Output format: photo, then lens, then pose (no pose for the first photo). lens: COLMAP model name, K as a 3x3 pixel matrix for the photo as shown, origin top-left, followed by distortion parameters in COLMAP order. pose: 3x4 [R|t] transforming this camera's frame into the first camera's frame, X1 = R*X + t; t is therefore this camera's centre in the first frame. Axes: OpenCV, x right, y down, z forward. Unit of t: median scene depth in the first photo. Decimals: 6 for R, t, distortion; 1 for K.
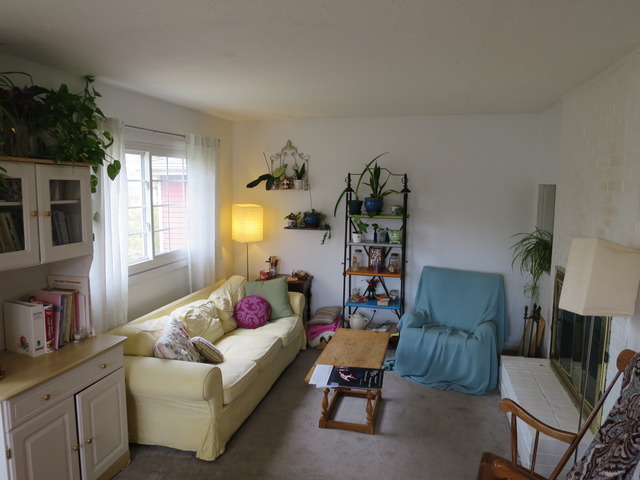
lens RADIAL K [[458.4, 0, 318.9], [0, 458.4, 238.0], [0, 0, 1]] dist [-0.048442, 0.001454]
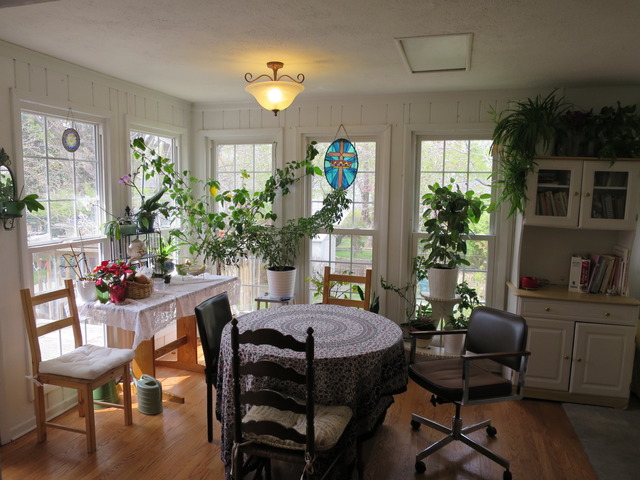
lens RADIAL K [[458.4, 0, 319.6], [0, 458.4, 241.5], [0, 0, 1]] dist [-0.048442, 0.001454]
pose [[-0.037986, 0.109871, -0.993220, 0.853107], [-0.126927, 0.985356, 0.113856, 0.037725], [0.991184, 0.130391, -0.023484, 0.190644]]
